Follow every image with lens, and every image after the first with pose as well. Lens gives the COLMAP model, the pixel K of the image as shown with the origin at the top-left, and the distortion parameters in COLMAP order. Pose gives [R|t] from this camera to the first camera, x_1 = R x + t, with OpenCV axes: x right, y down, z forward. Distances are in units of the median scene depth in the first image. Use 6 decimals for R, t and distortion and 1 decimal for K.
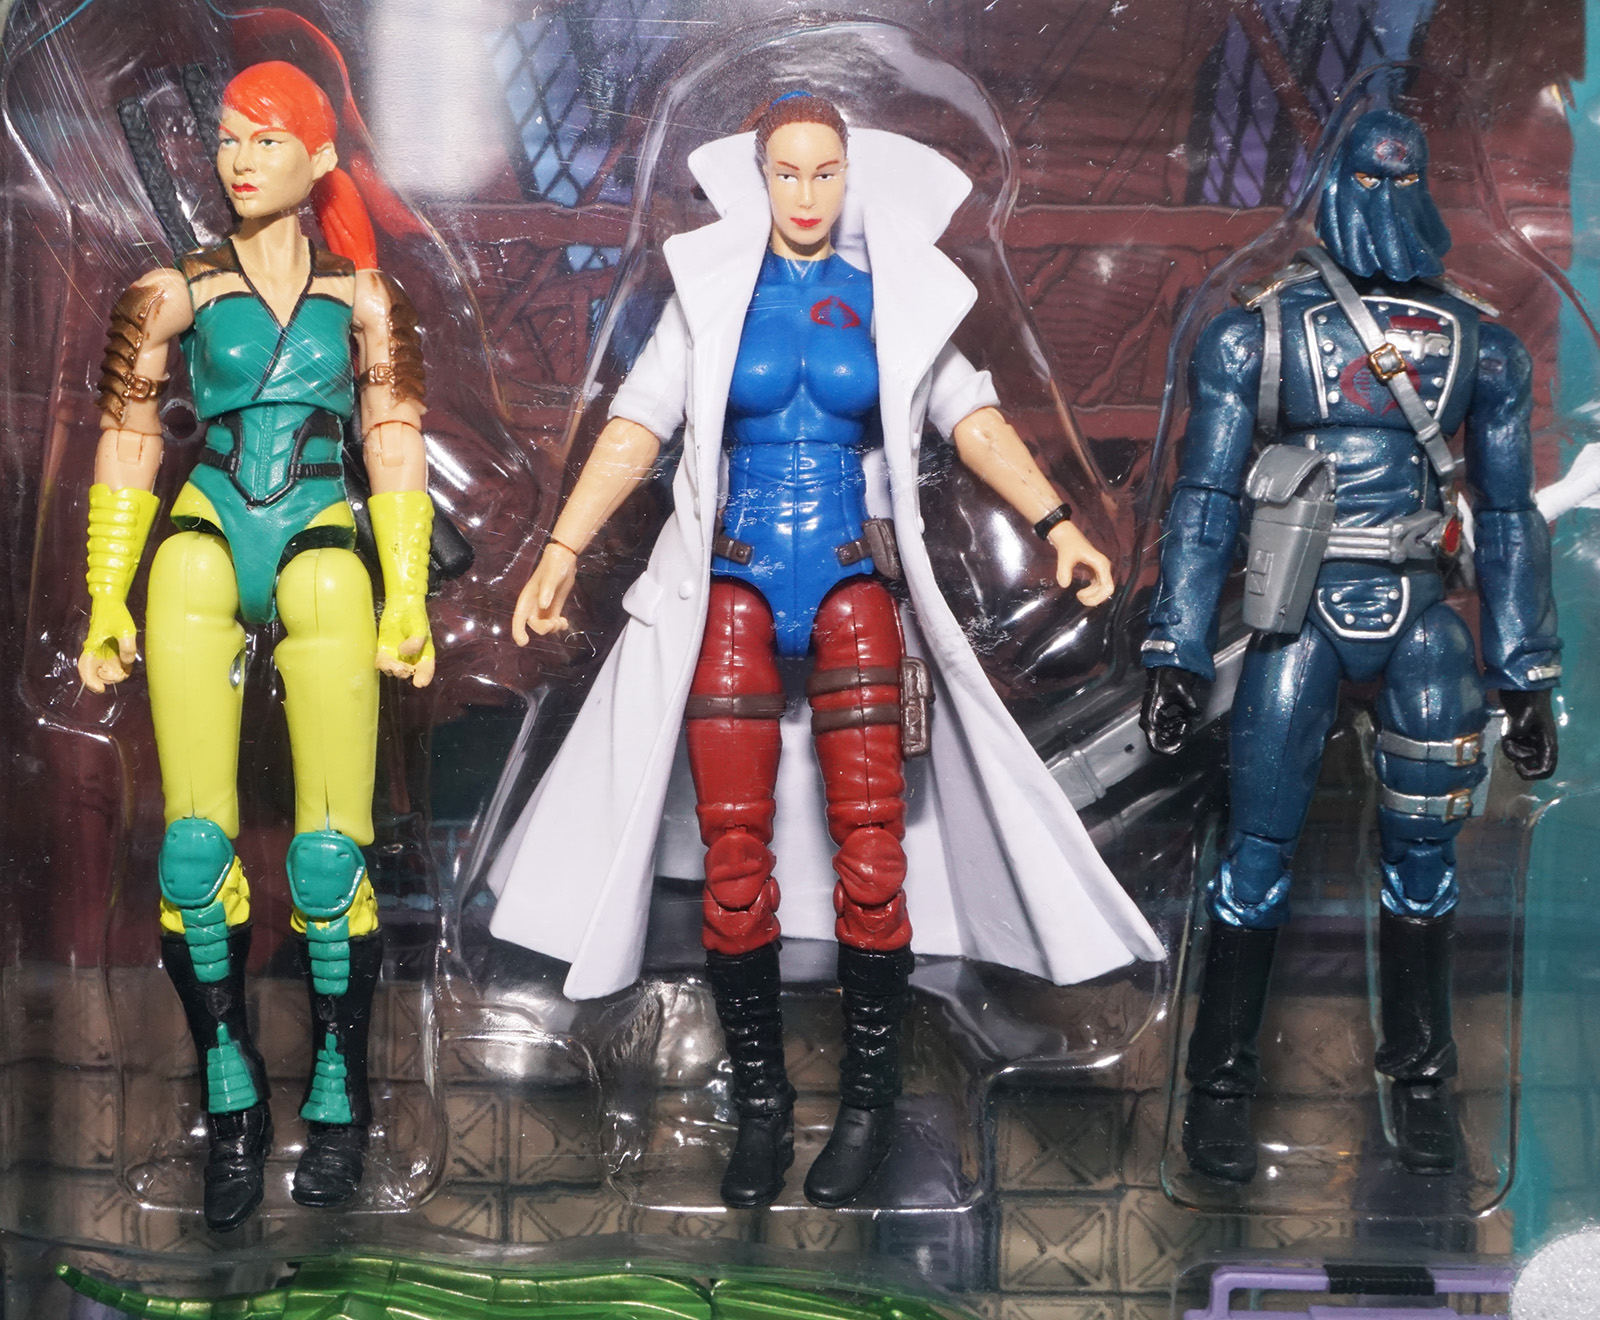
lens RADIAL K [[2609.9, 0, 800.0], [0, 2609.9, 660.0], [0, 0, 1]] dist [0.004503, -0.118966]
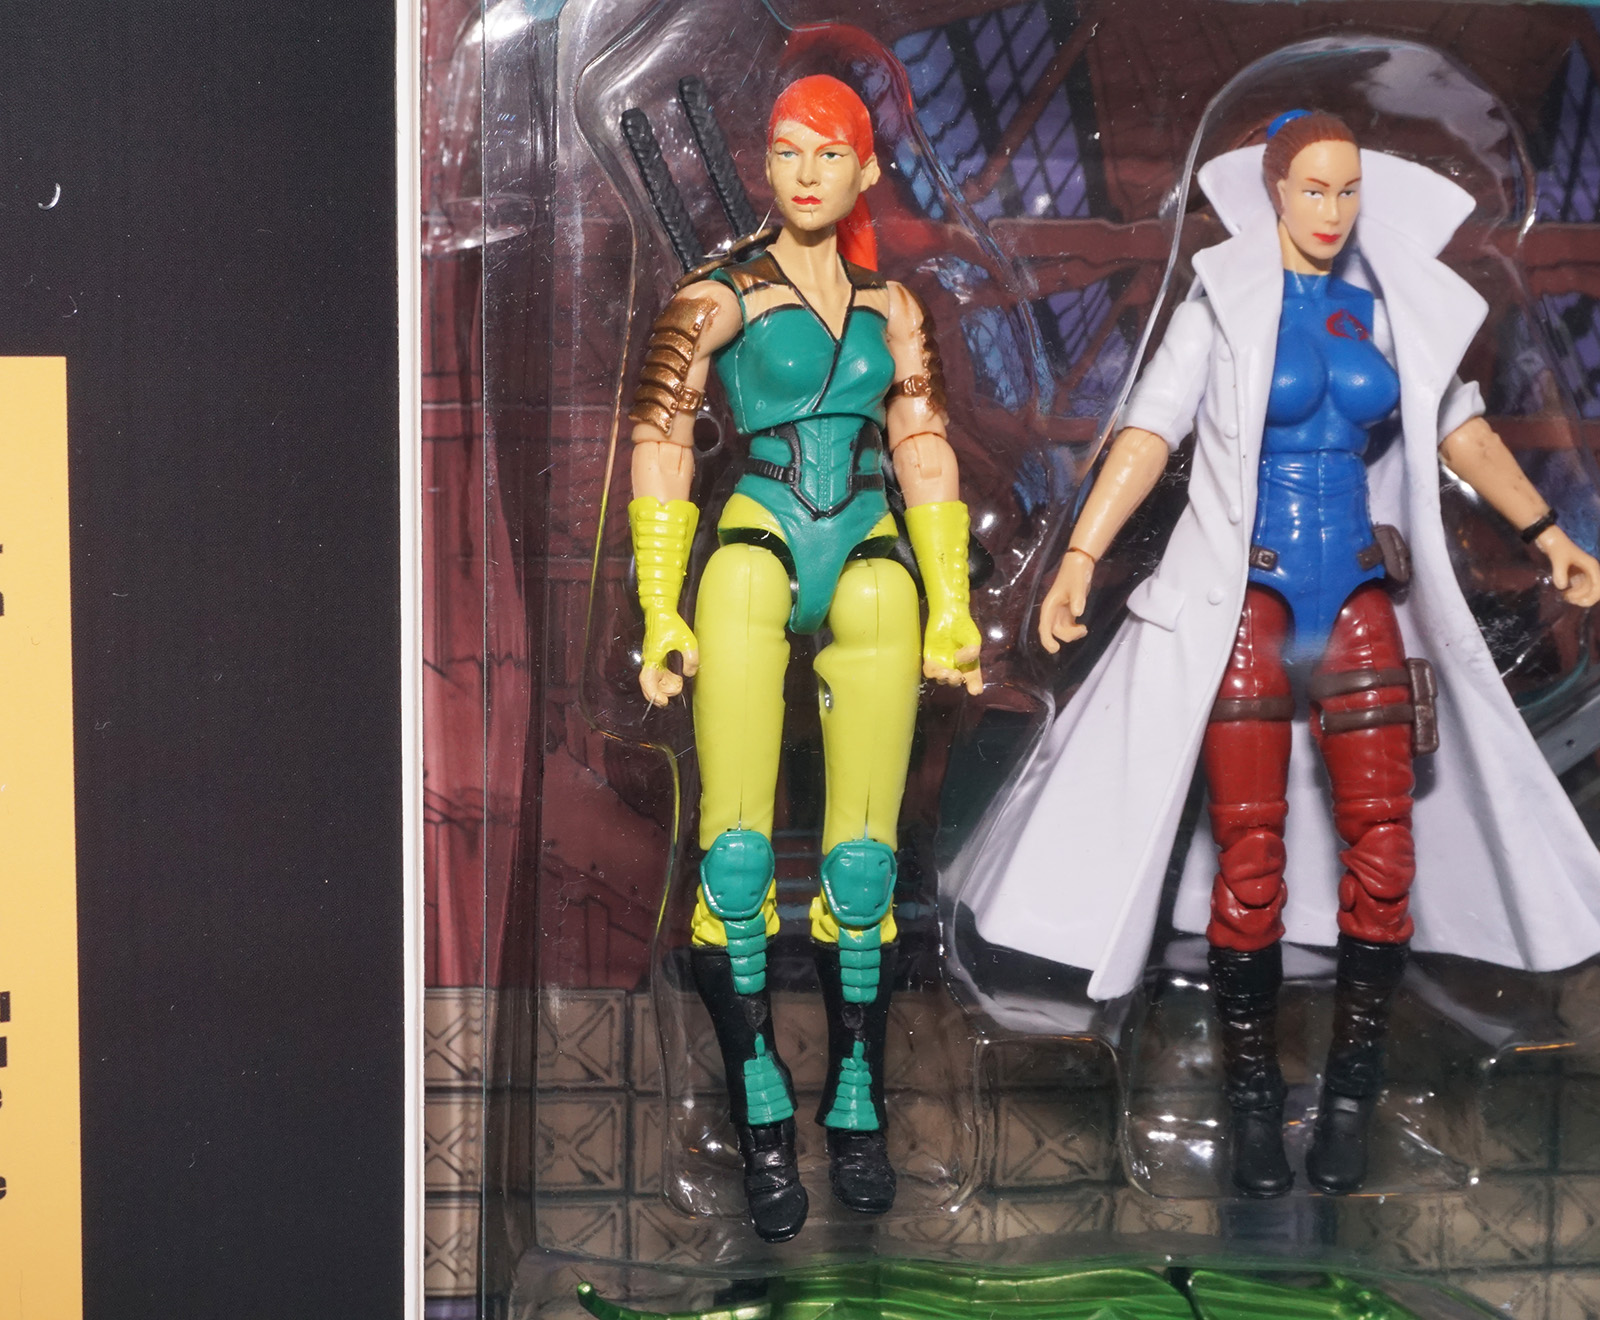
lens RADIAL K [[2607.1, 0, 800.0], [0, 2607.1, 660.0], [0, 0, 1]] dist [0.015969, -0.113814]
pose [[0.992400, -0.014939, 0.122145, -0.329423], [0.015478, 0.999874, -0.003464, -0.000670], [-0.122078, 0.005329, 0.992506, 0.004720]]
